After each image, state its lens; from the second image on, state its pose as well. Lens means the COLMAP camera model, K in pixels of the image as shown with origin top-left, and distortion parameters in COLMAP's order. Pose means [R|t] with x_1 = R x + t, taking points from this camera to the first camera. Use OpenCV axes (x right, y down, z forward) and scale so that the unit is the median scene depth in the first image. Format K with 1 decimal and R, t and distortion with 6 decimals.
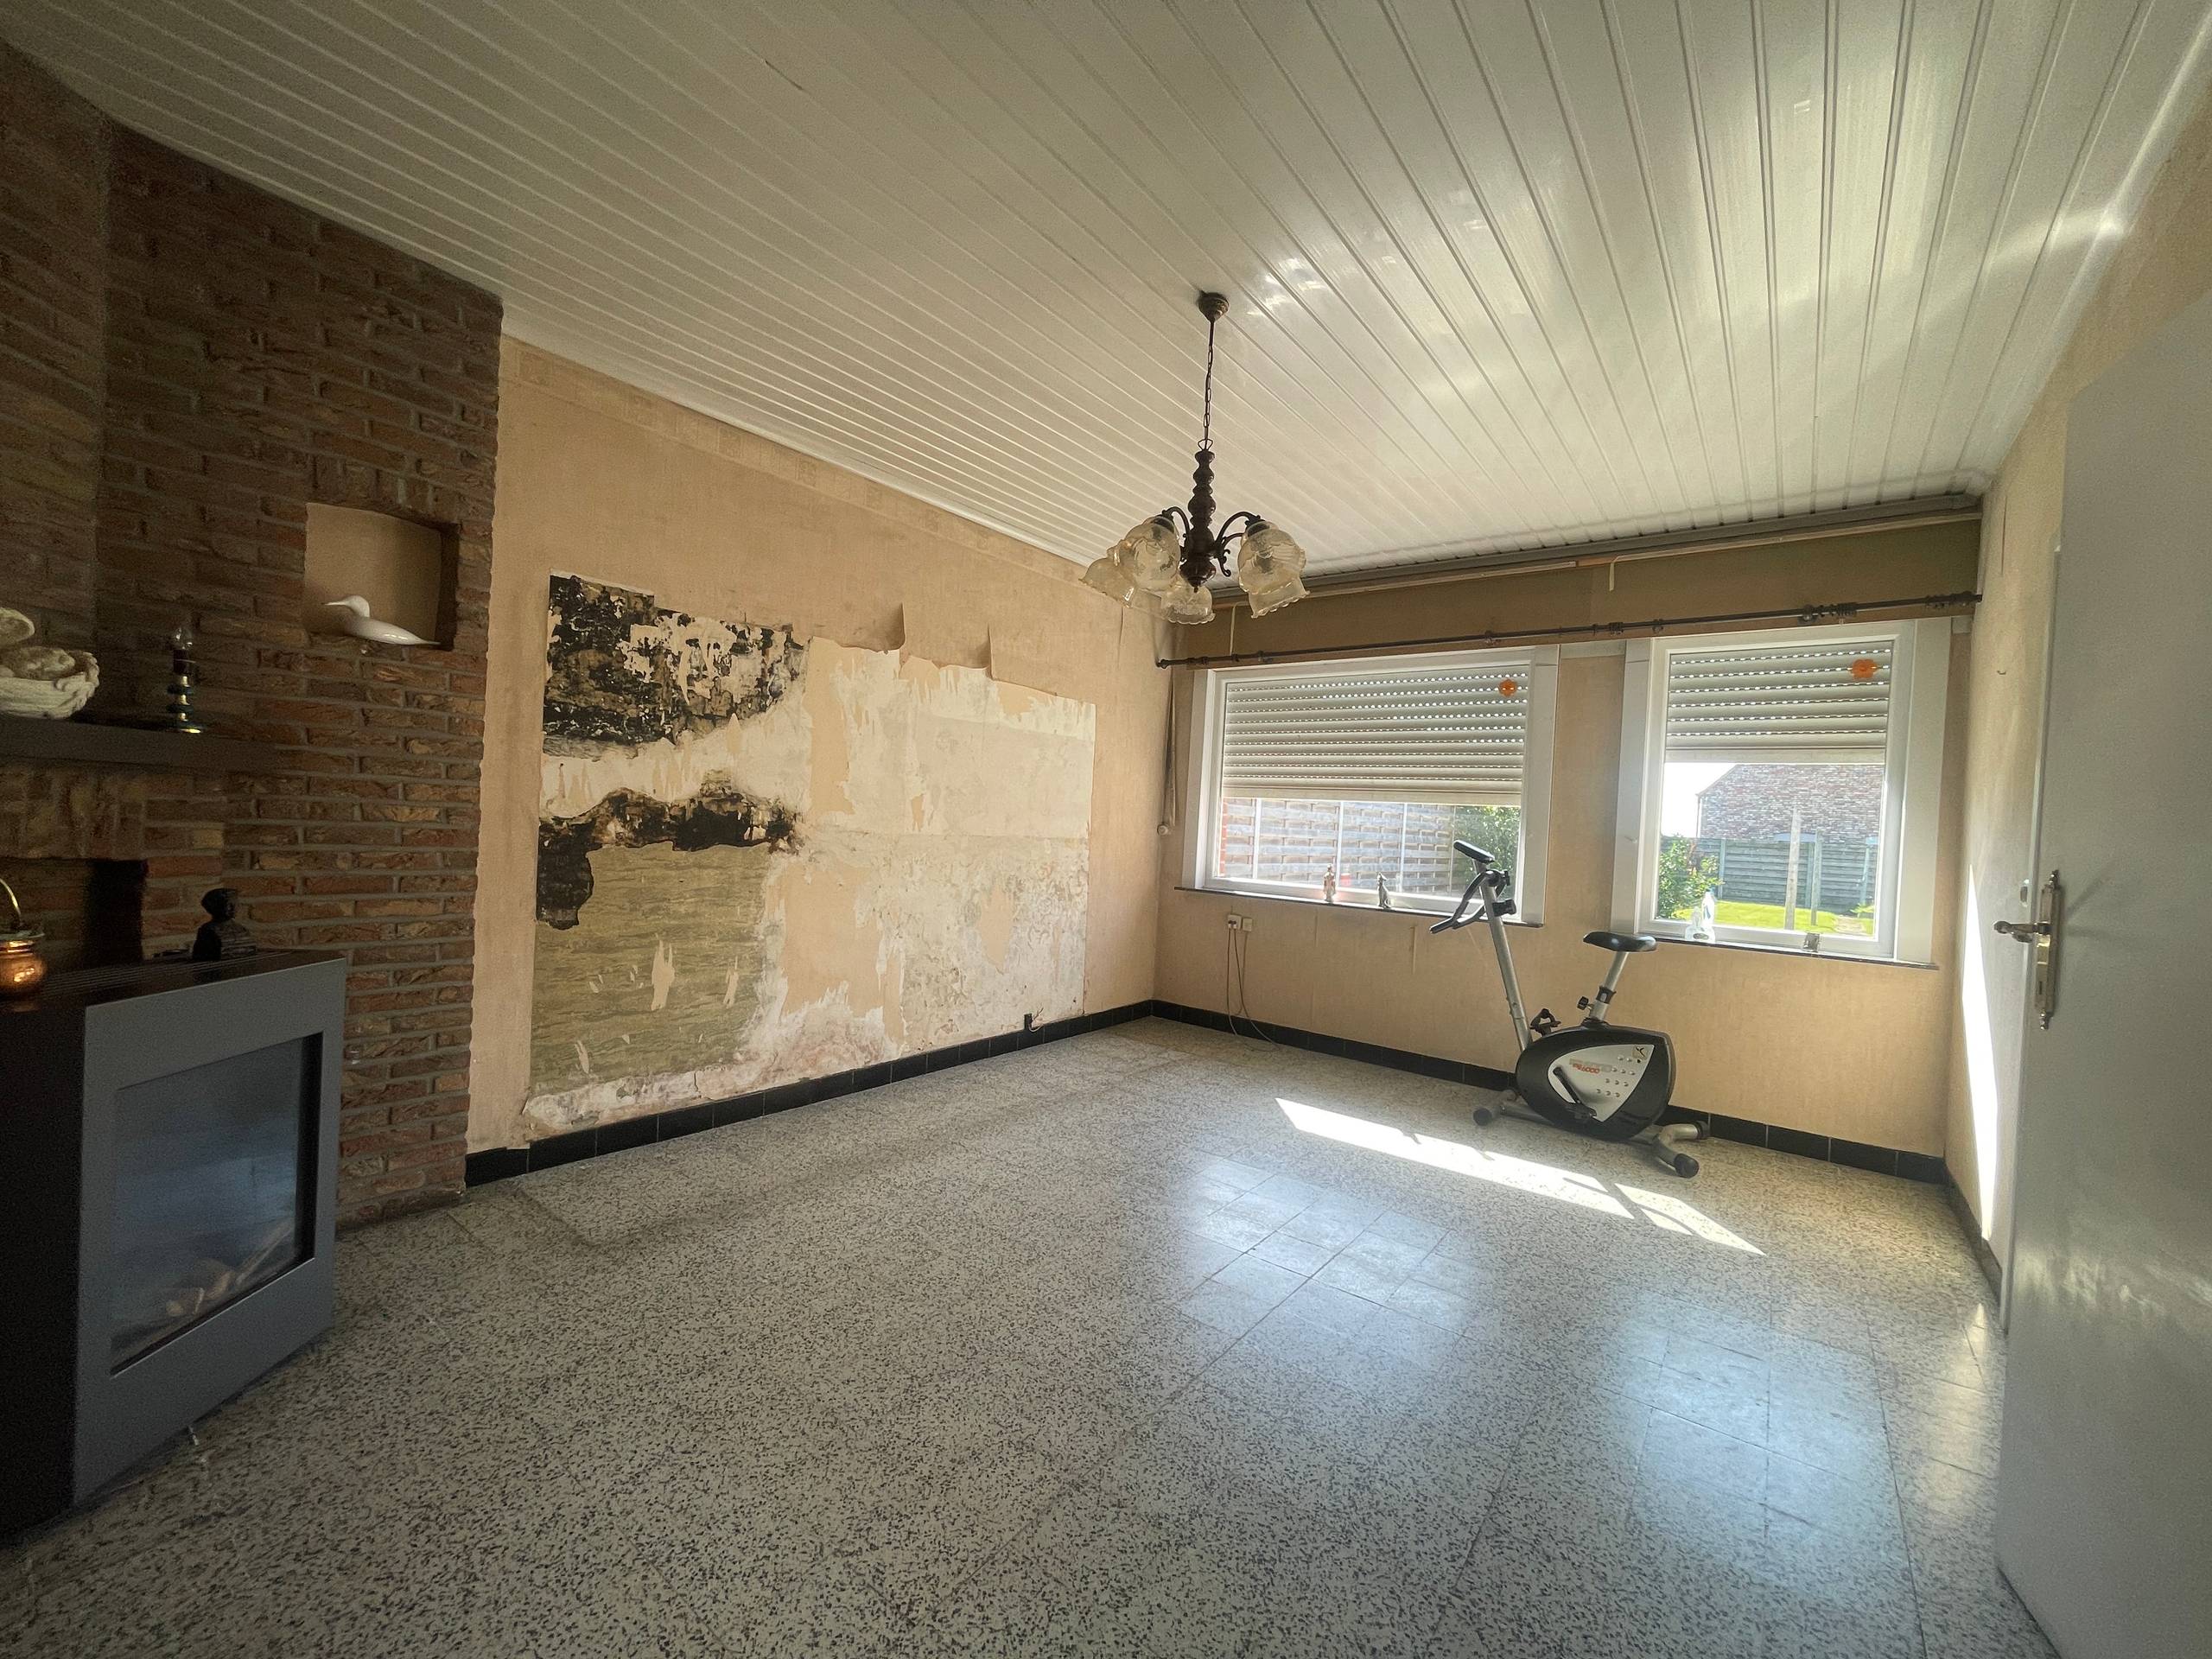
lens RADIAL K [[888.8, 0, 1090.5], [0, 888.8, 828.3], [0, 0, 1]] dist [0.002285, -0.001143]
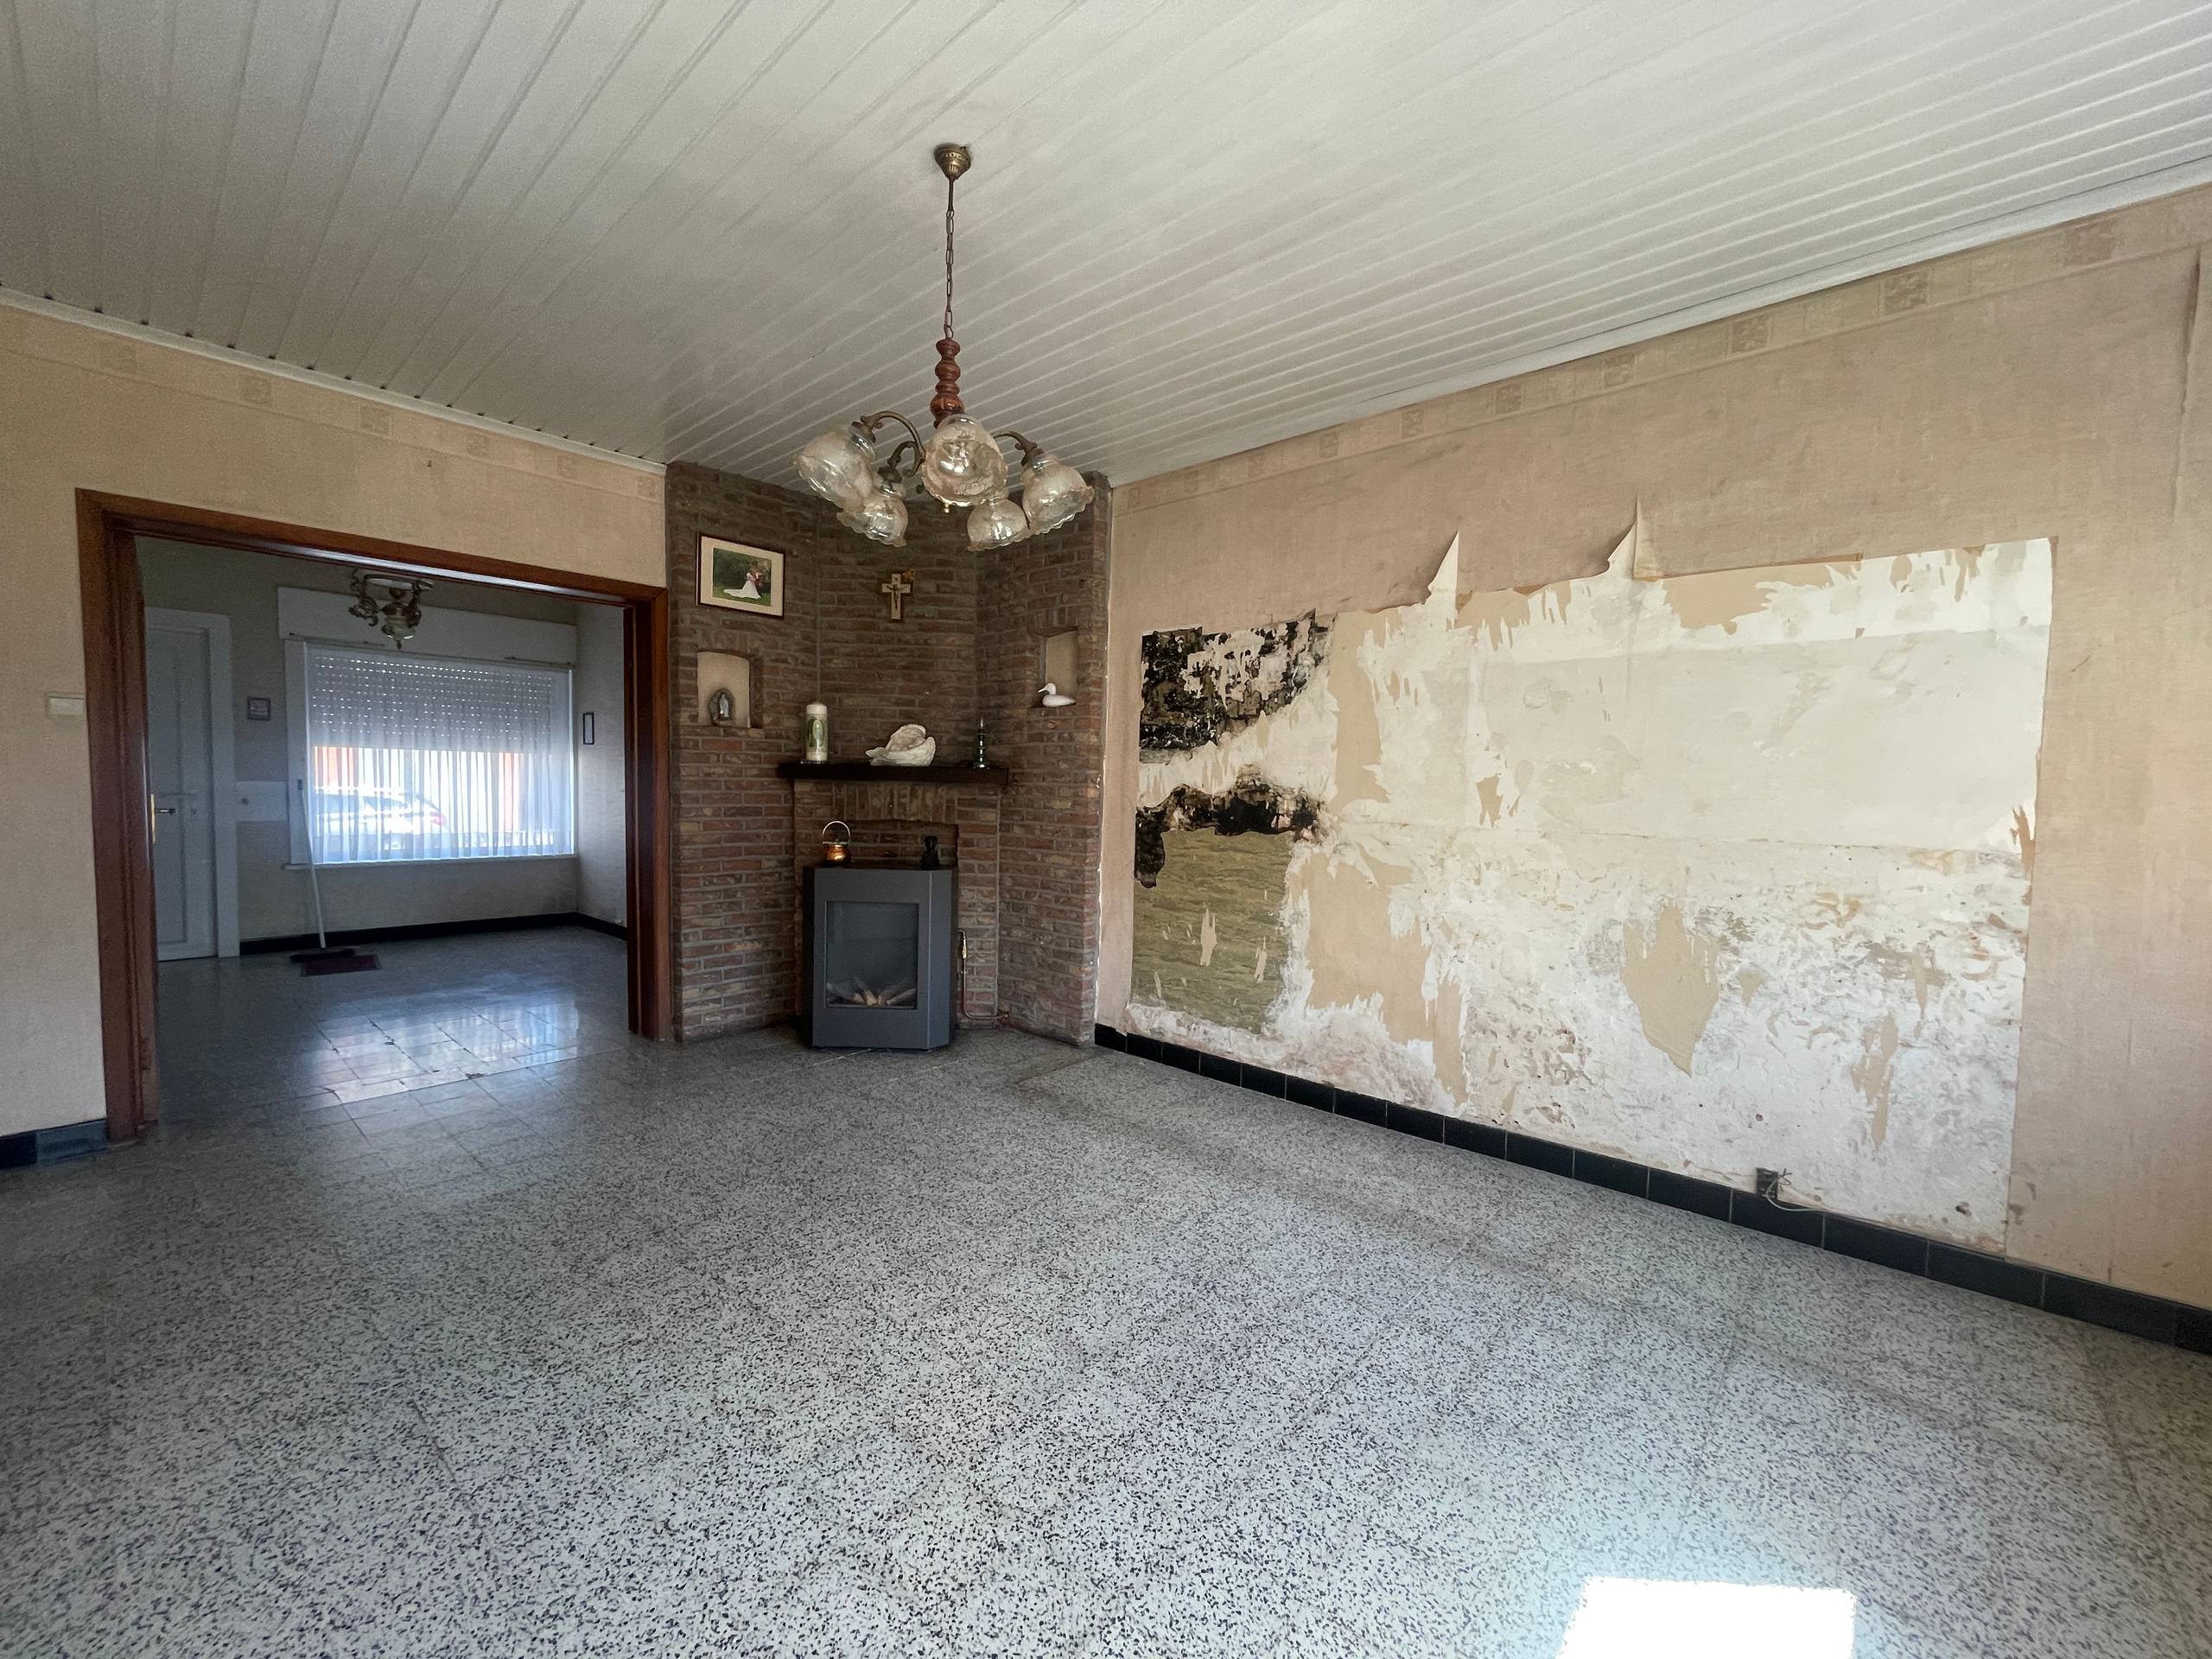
lens RADIAL K [[888.8, 0, 1098.6], [0, 888.8, 827.7], [0, 0, 1]] dist [0.002285, -0.001143]
pose [[-0.056100, -0.003337, -0.998420, 0.695256], [-0.031272, 0.999510, -0.001584, 0.021410], [0.997935, 0.031134, -0.056177, 0.876093]]
